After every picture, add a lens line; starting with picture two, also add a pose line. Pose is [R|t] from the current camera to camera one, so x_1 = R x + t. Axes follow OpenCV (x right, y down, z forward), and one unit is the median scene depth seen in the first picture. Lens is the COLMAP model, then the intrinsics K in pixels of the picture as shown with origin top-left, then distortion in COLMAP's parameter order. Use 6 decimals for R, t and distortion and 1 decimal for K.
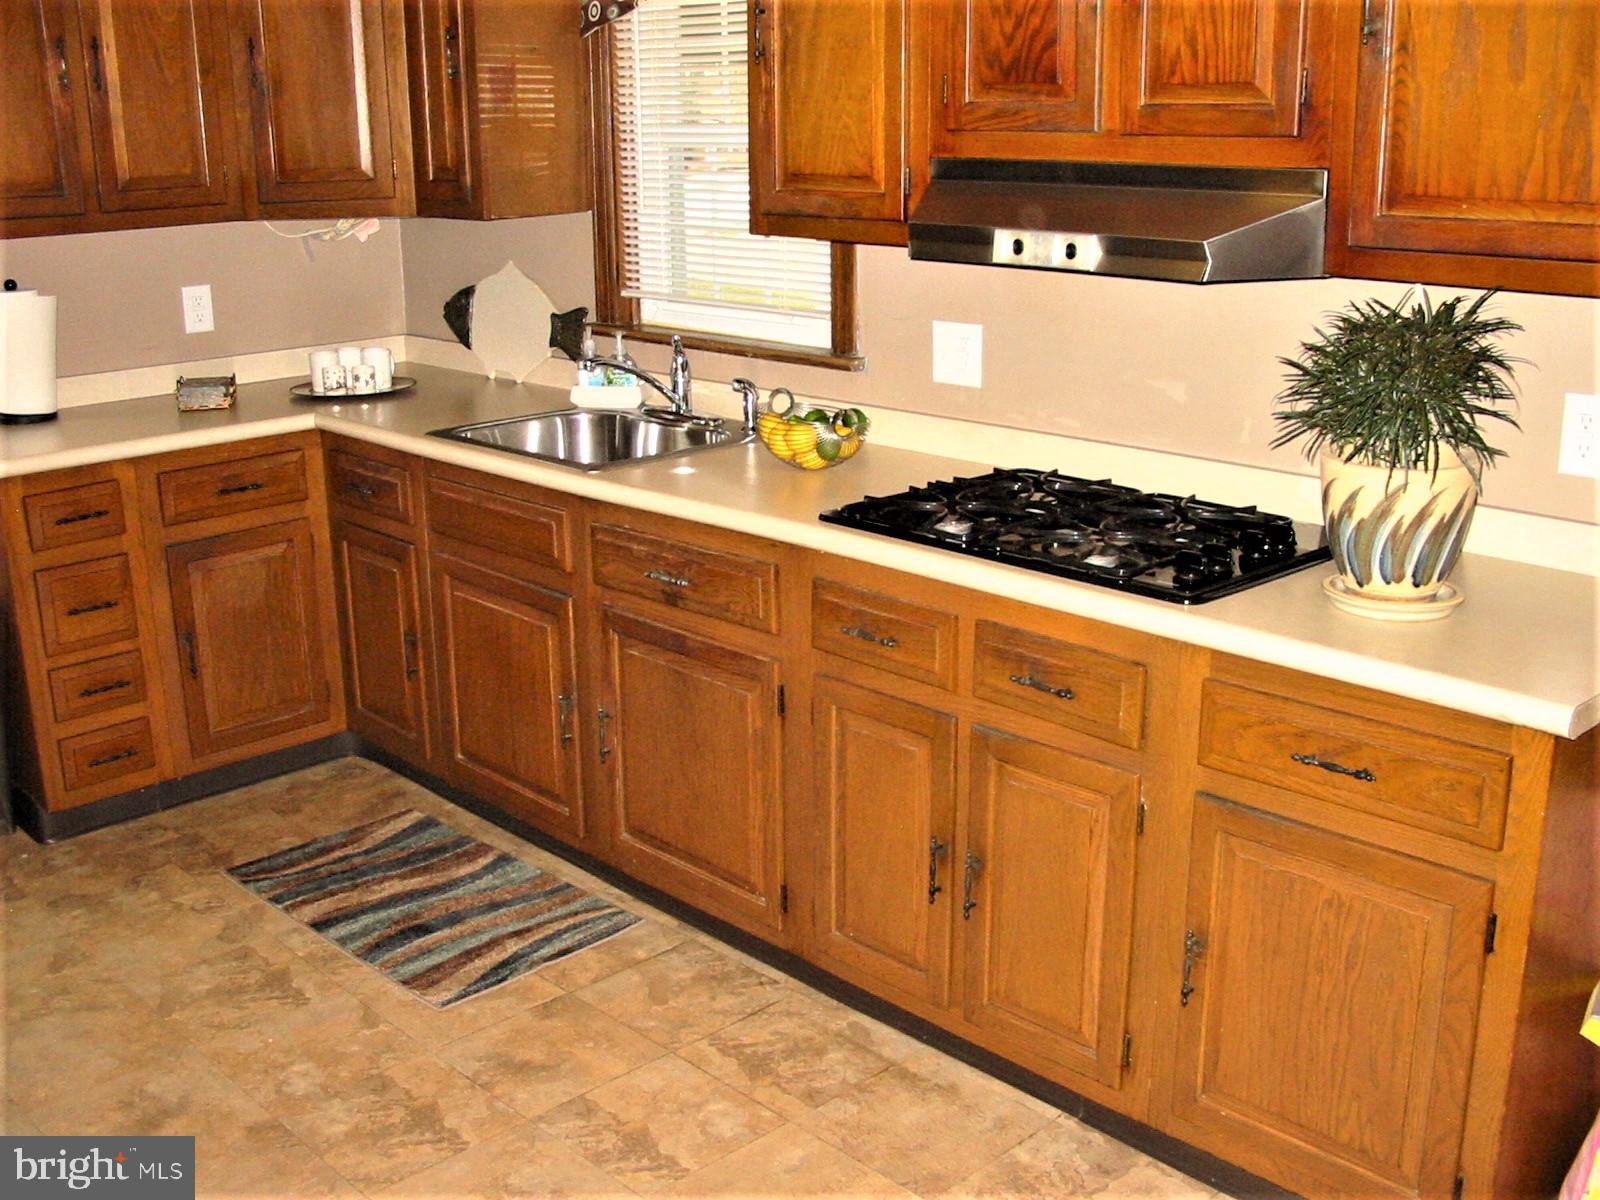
lens RADIAL K [[1673.2, 0, 800.0], [0, 1673.2, 600.0], [0, 0, 1]] dist [-0.181763, 0.209629]
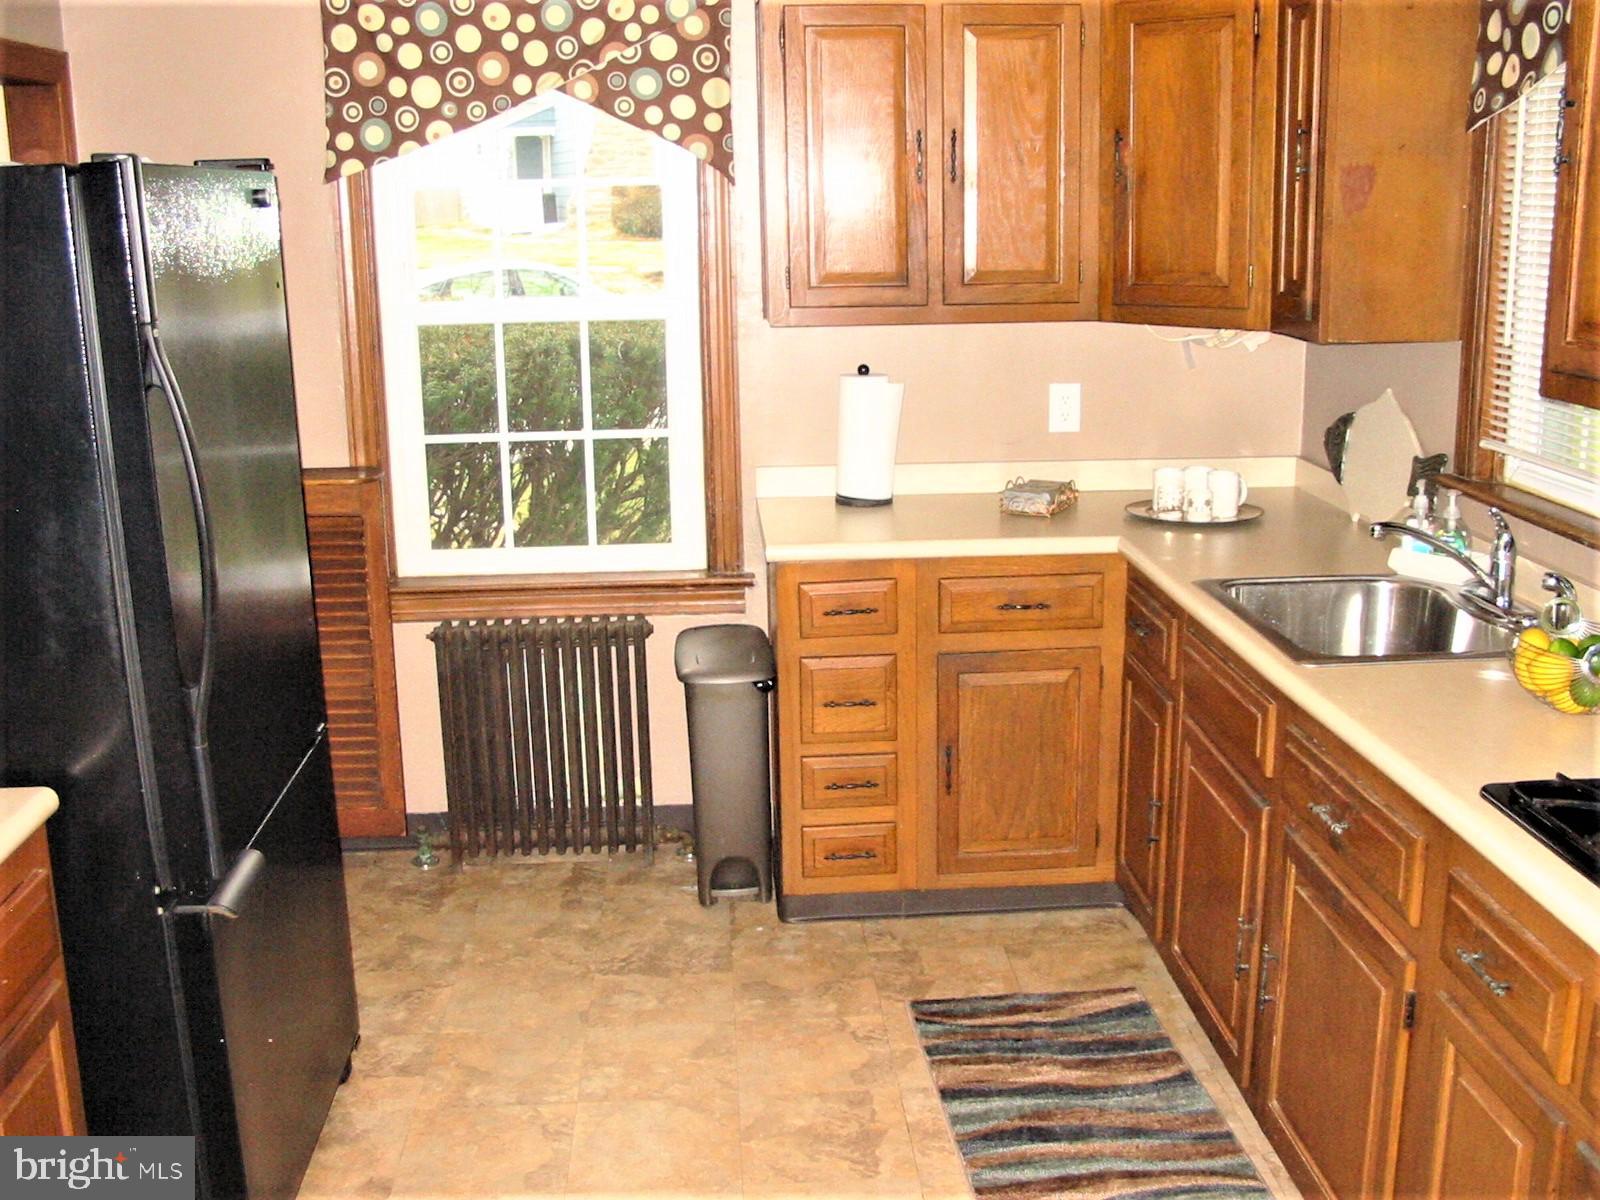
lens RADIAL K [[1688.3, 0, 847.5], [0, 1688.3, 601.2], [0, 0, 1]] dist [-0.188323, 0.302925]
pose [[0.776568, 0.151774, -0.611479, 0.174734], [-0.177486, 0.983943, 0.018819, -0.073486], [0.604517, 0.093915, 0.791037, 0.184502]]
